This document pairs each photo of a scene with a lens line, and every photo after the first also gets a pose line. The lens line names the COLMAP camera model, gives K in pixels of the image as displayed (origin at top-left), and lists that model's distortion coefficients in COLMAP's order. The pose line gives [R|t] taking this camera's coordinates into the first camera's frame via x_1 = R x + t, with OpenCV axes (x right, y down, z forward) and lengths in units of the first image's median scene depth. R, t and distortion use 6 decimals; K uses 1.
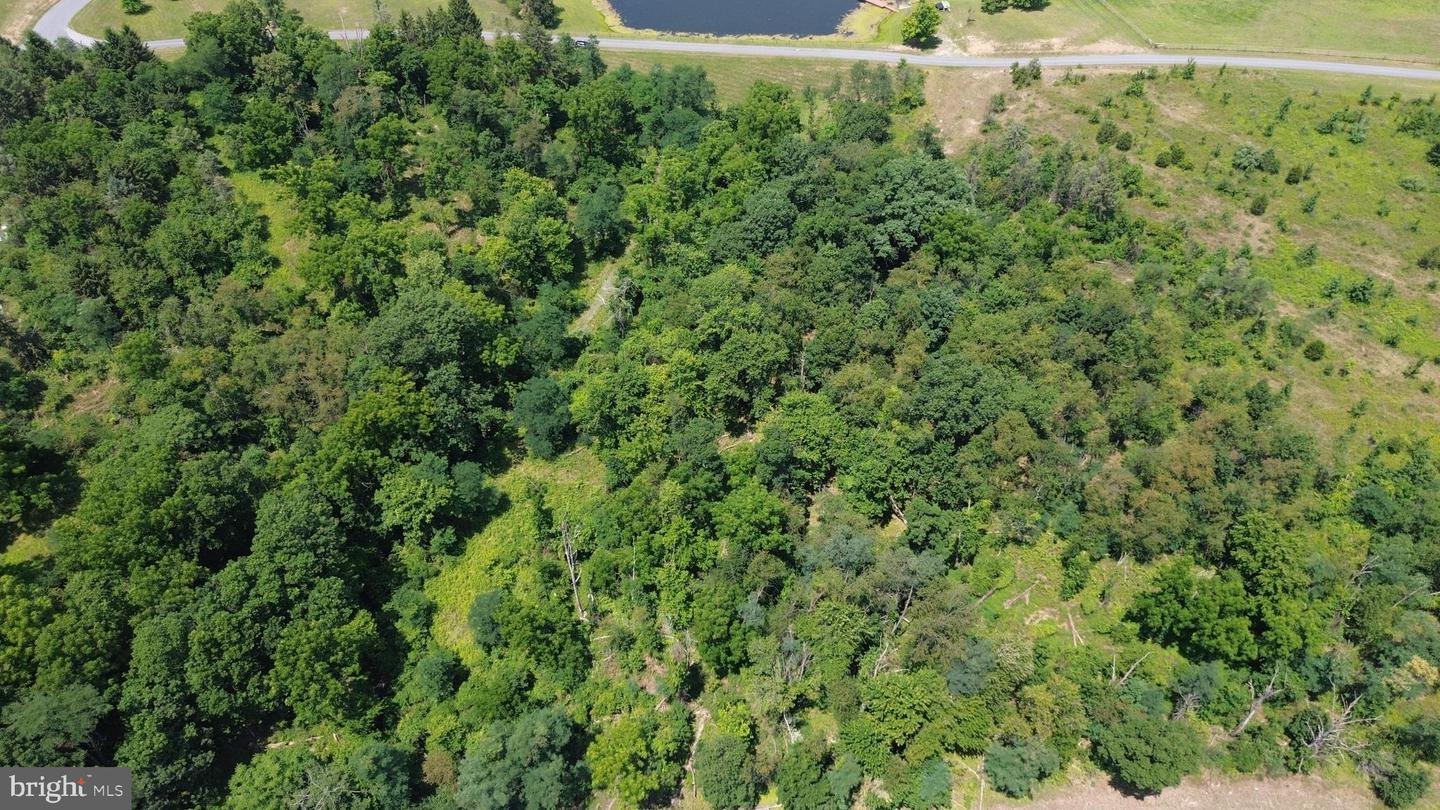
lens RADIAL K [[1019.3, 0, 720.0], [0, 1019.3, 405.0], [0, 0, 1]] dist [0.063777, -0.063389]
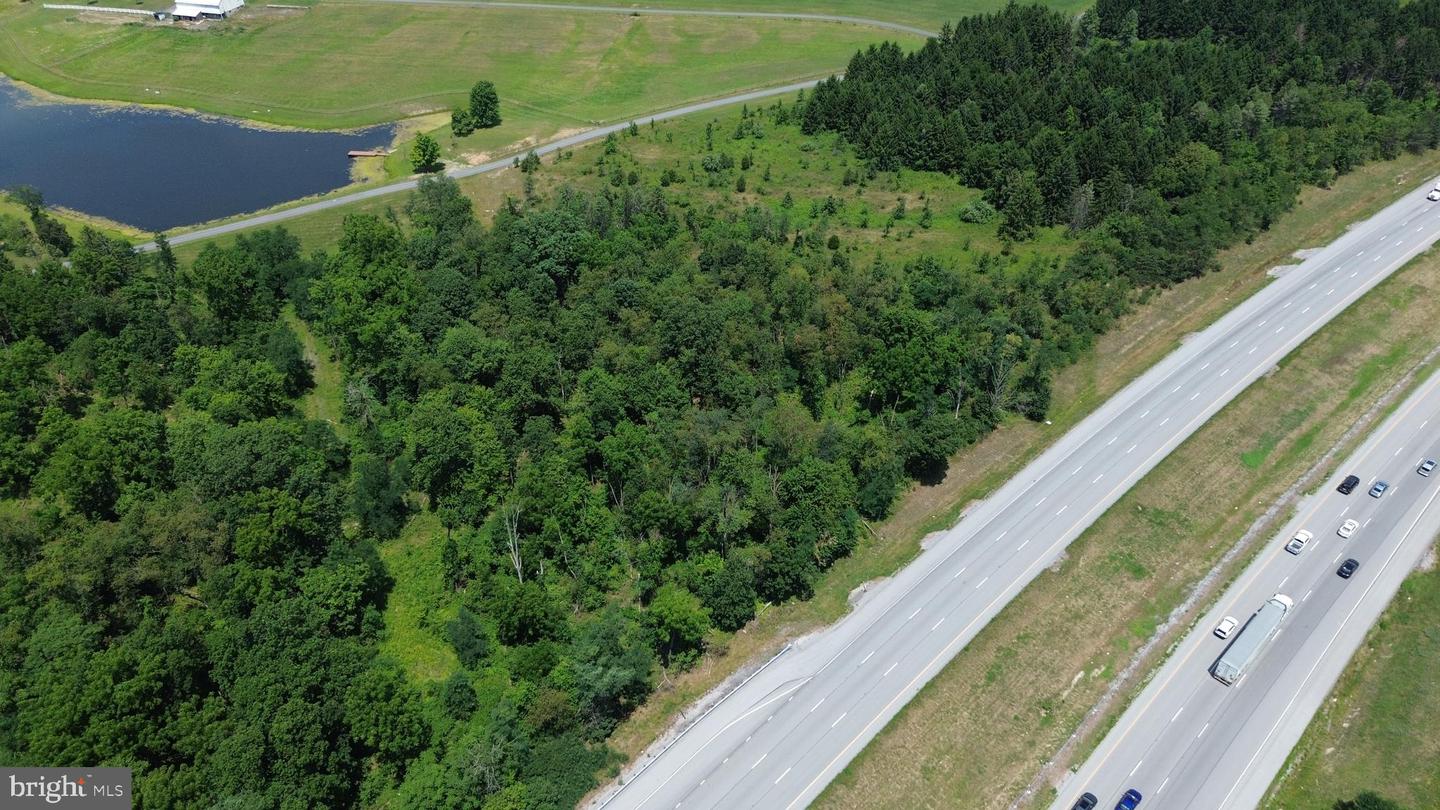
lens RADIAL K [[1019.3, 0, 720.0], [0, 1019.3, 405.0], [0, 0, 1]] dist [0.063777, -0.063389]
pose [[0.755656, -0.382020, 0.532020, -0.402776], [0.470727, 0.881561, -0.035588, 0.122347], [-0.455413, 0.277329, 0.845983, -0.106985]]
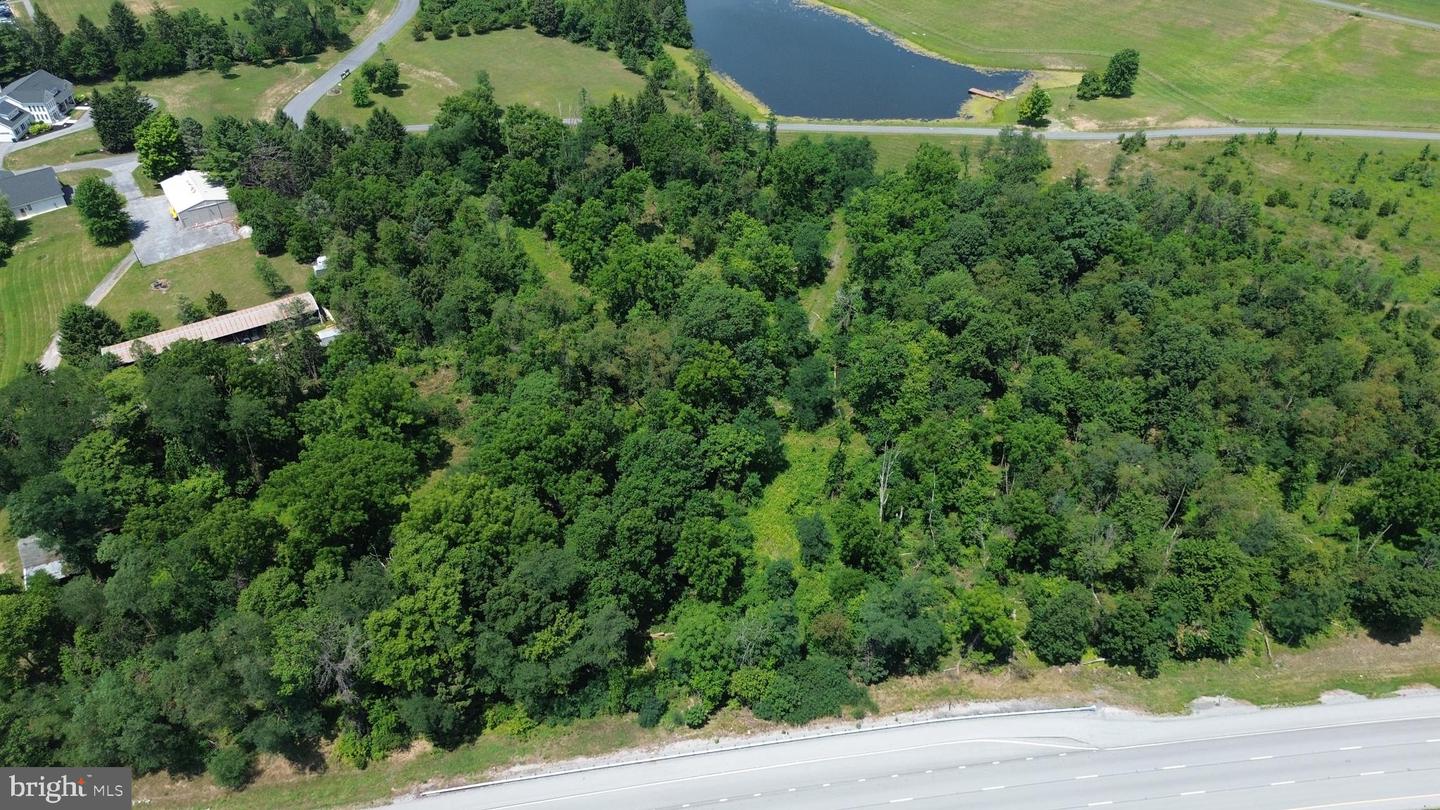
lens RADIAL K [[1019.3, 0, 720.0], [0, 1019.3, 405.0], [0, 0, 1]] dist [0.063777, -0.063389]
pose [[0.999458, -0.017321, 0.028001, -0.284641], [0.020972, 0.990504, -0.135873, 0.168674], [-0.025381, 0.136386, 0.990331, -0.155608]]
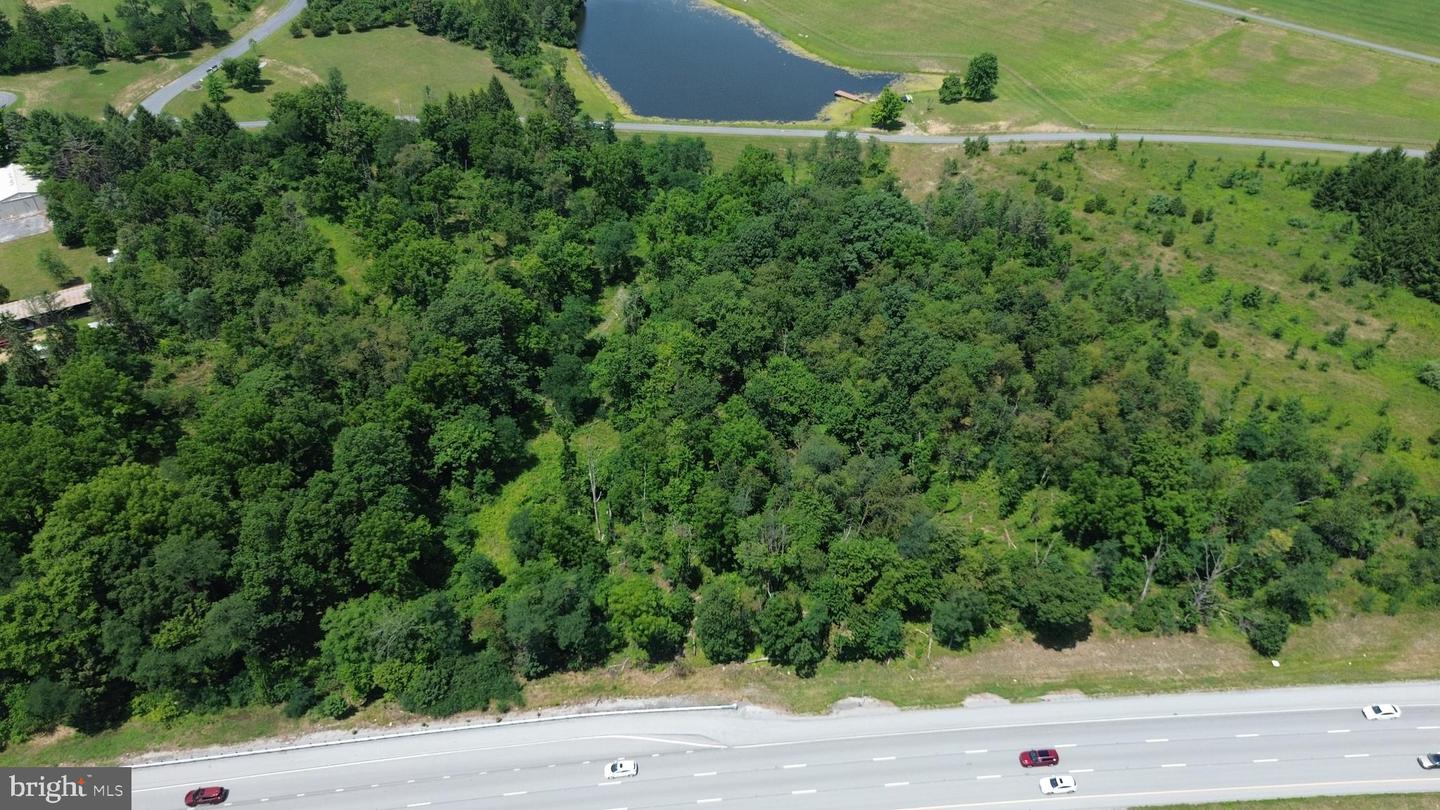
lens RADIAL K [[1022.4, 0, 720.0], [0, 1022.4, 405.0], [0, 0, 1]] dist [0.059688, -0.060971]
pose [[0.999998, -0.000609, 0.001921, 0.002296], [0.000867, 0.990490, -0.137581, 0.176101], [-0.001819, 0.137582, 0.990489, -0.166668]]
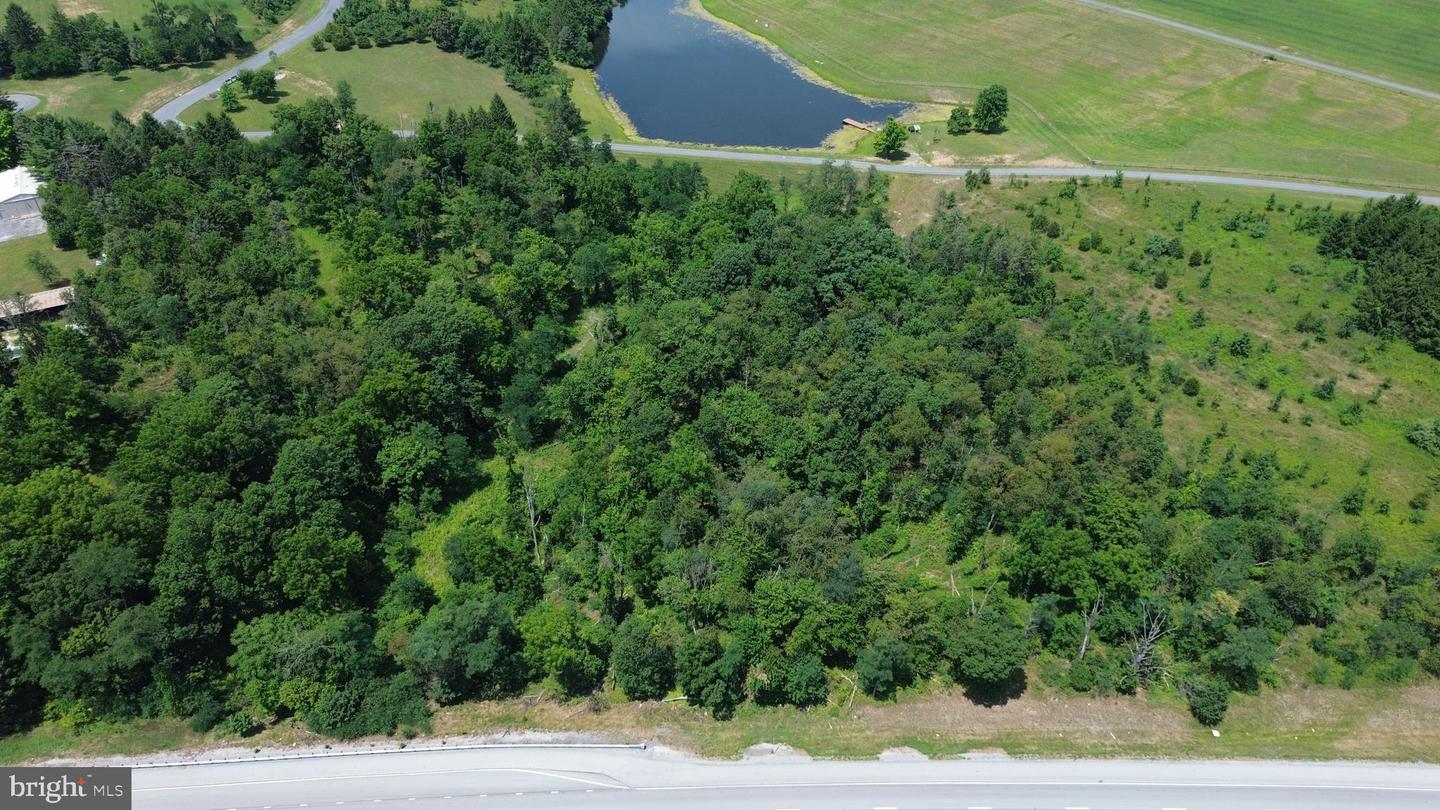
lens RADIAL K [[1019.3, 0, 720.0], [0, 1019.3, 405.0], [0, 0, 1]] dist [0.063777, -0.063389]
pose [[0.998021, 0.042476, -0.046358, 0.096377], [-0.049197, 0.986677, -0.155077, 0.161698], [0.039154, 0.157051, 0.986814, -0.147370]]
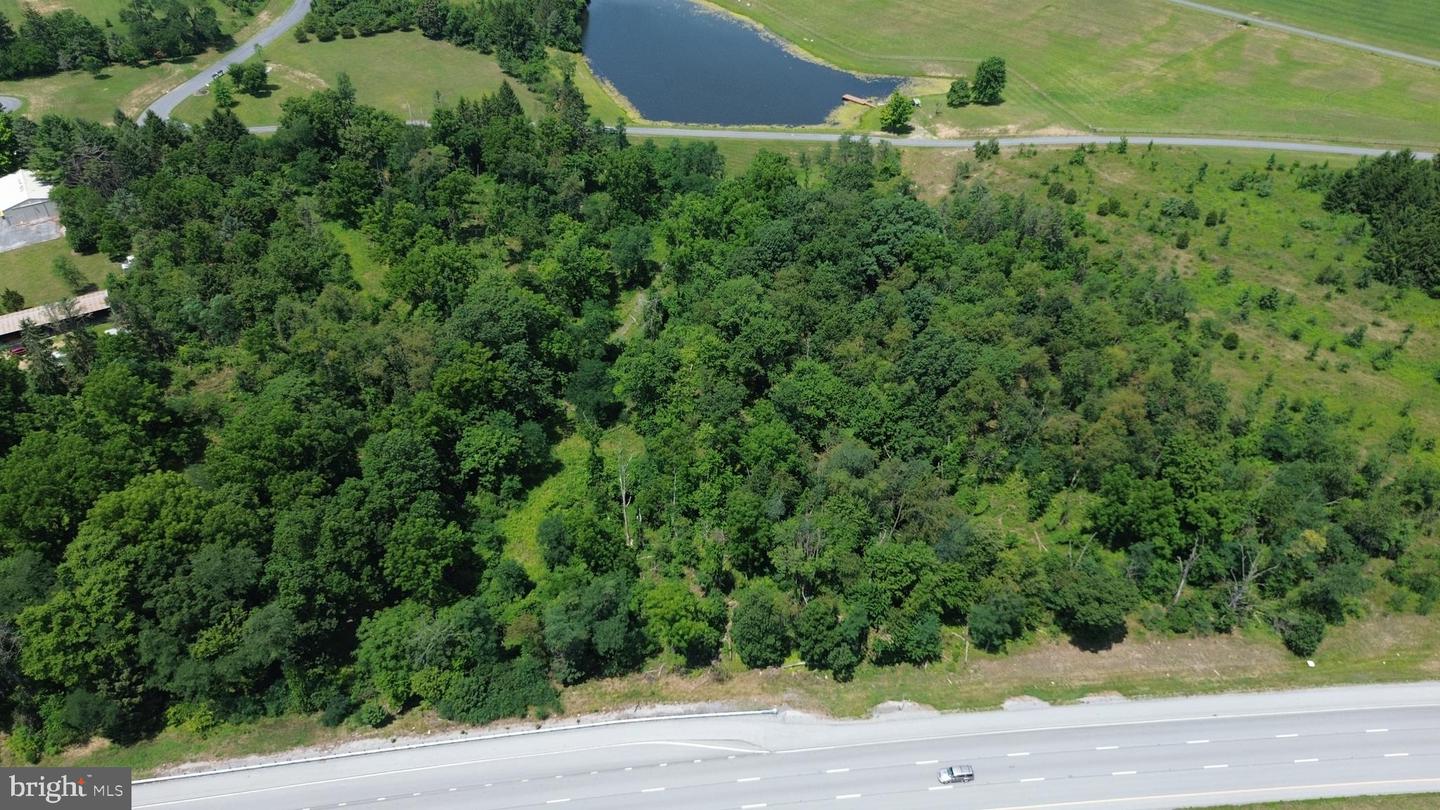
lens RADIAL K [[1022.4, 0, 720.0], [0, 1022.4, 405.0], [0, 0, 1]] dist [0.059688, -0.060971]
pose [[0.999878, -0.005994, 0.014419, -0.036504], [0.007968, 0.989969, -0.141058, 0.175239], [-0.013429, 0.141155, 0.989896, -0.165418]]
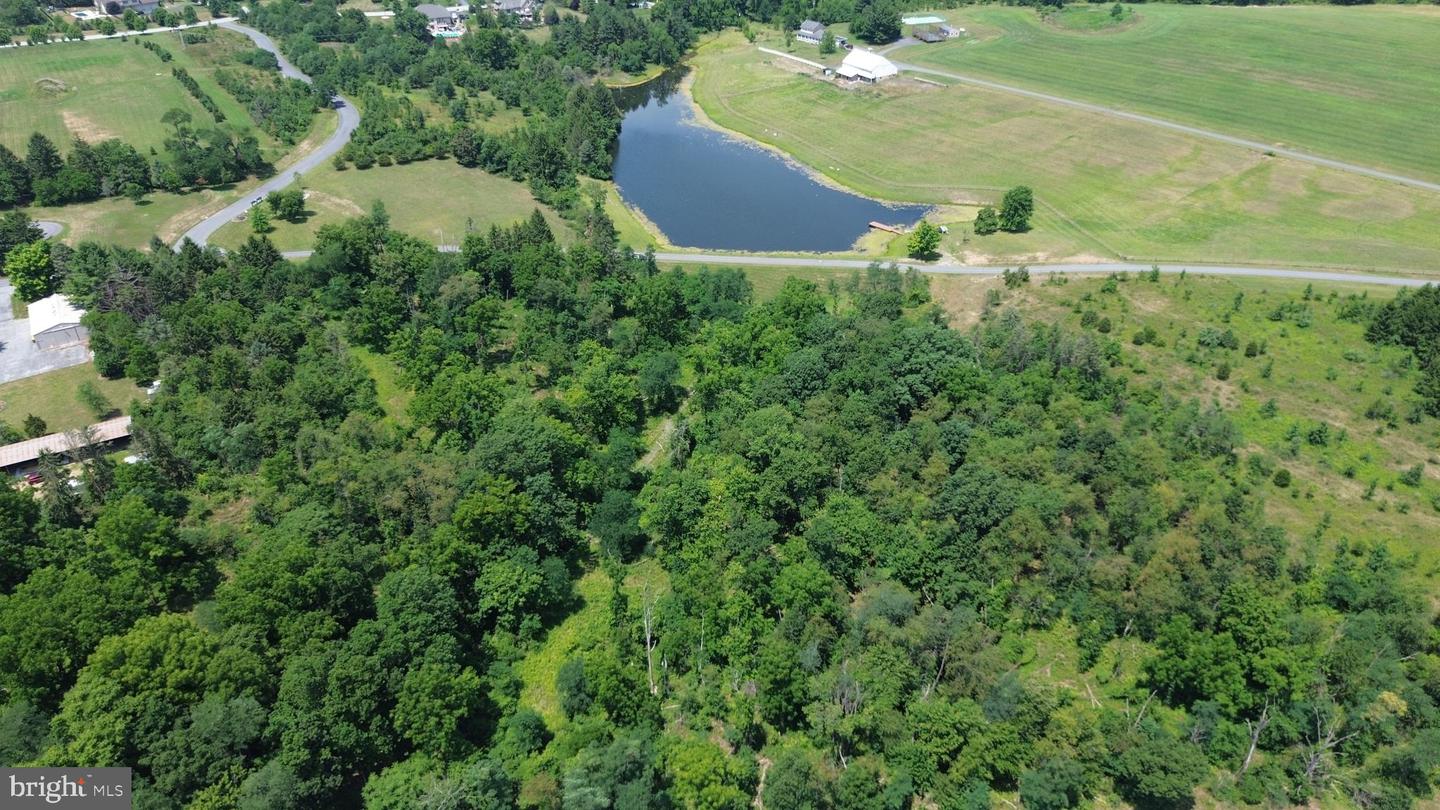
lens RADIAL K [[1022.4, 0, 720.0], [0, 1022.4, 405.0], [0, 0, 1]] dist [0.059688, -0.060971]
pose [[0.999981, 0.003047, -0.005343, -0.045666], [-0.004273, 0.968985, -0.247084, 0.147244], [0.004425, 0.247102, 0.968979, -0.137936]]
